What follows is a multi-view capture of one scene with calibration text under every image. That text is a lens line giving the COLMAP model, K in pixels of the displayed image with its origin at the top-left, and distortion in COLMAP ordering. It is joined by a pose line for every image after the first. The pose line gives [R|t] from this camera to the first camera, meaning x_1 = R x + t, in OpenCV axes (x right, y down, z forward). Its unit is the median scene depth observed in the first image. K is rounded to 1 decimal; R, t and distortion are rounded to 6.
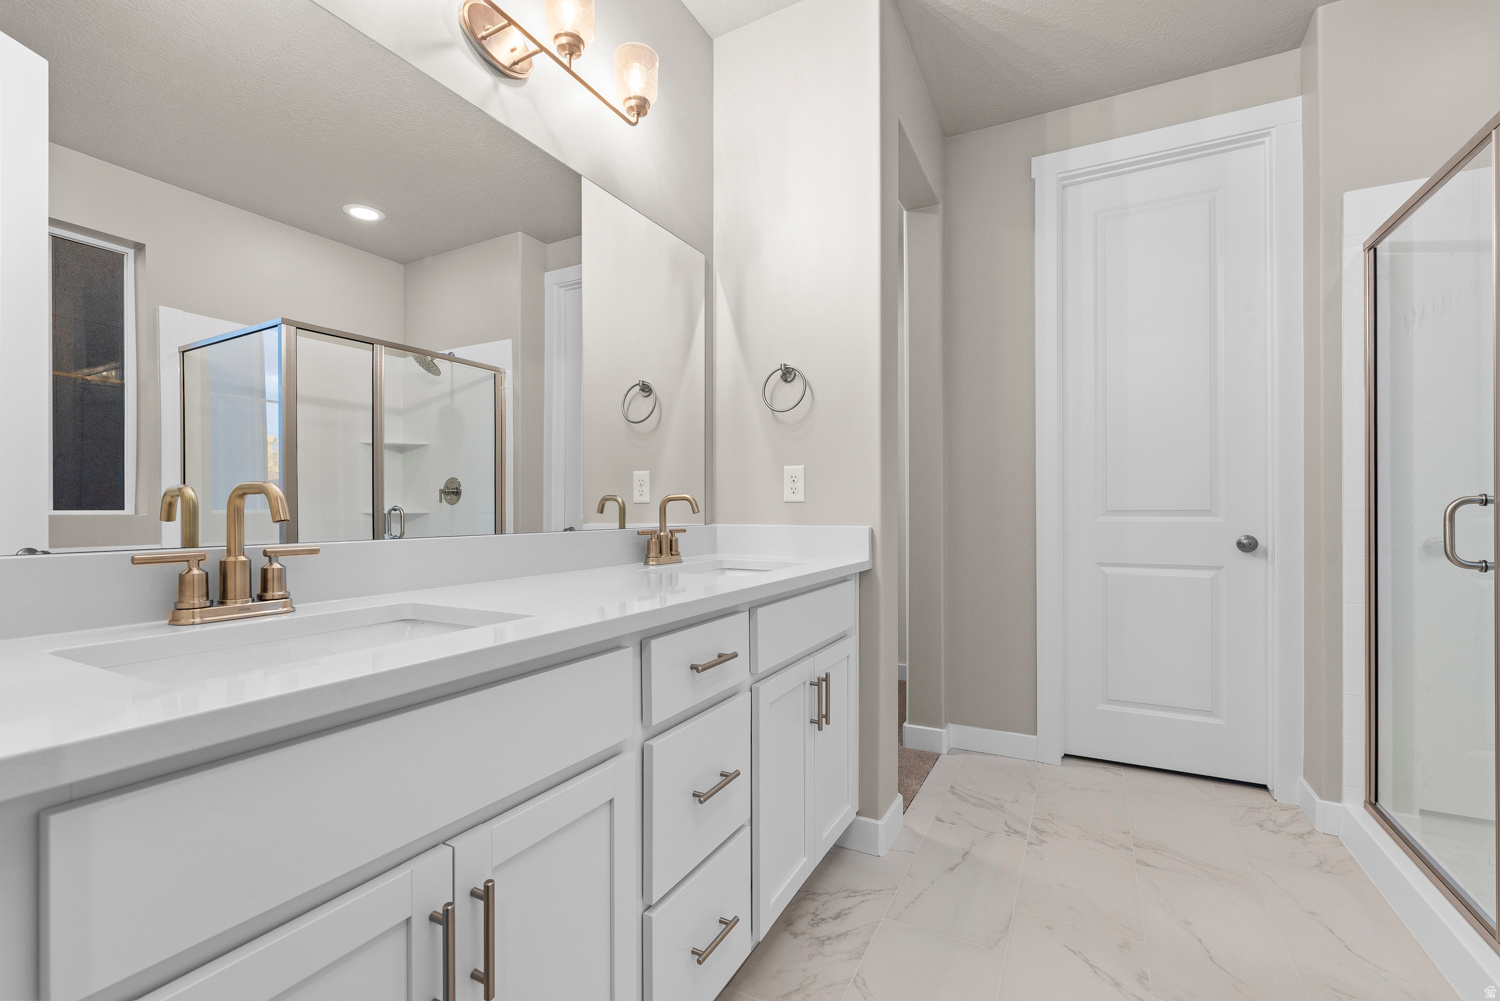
lens RADIAL K [[649.8, 0, 755.5], [0, 649.8, 508.3], [0, 0, 1]] dist [-0.002144, -0.000472]
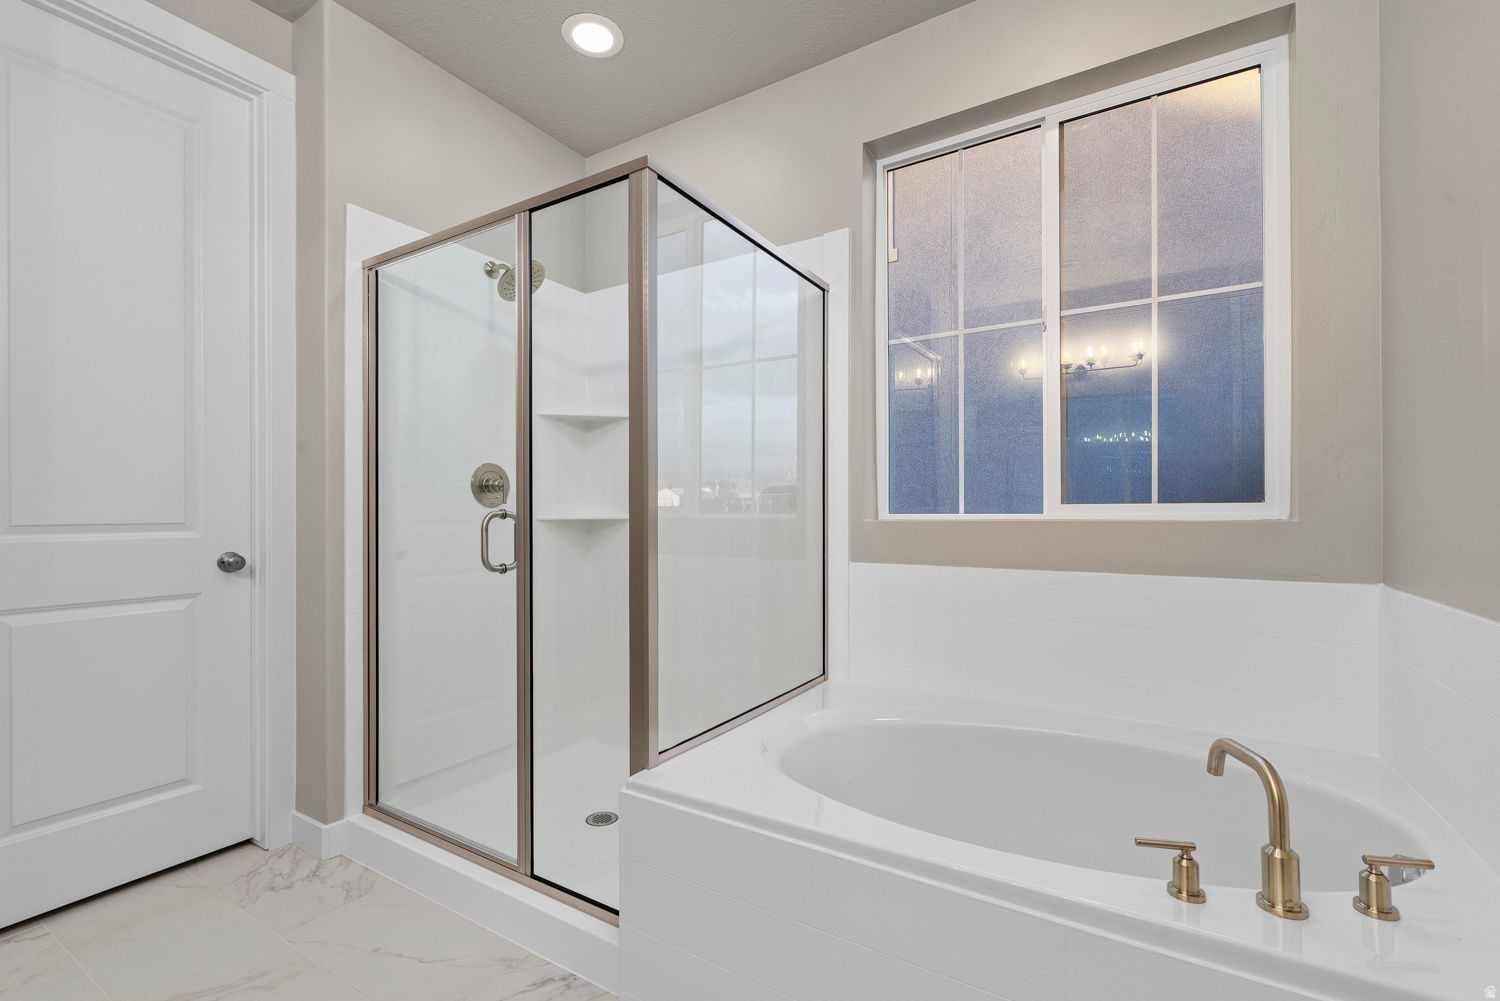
lens RADIAL K [[649.8, 0, 755.5], [0, 649.8, 508.3], [0, 0, 1]] dist [-0.002144, -0.000472]
pose [[0.067438, 0.005386, 0.997709, -0.040718], [0.000812, 0.999985, -0.005453, -0.011480], [-0.997723, 0.001178, 0.067433, 0.293501]]
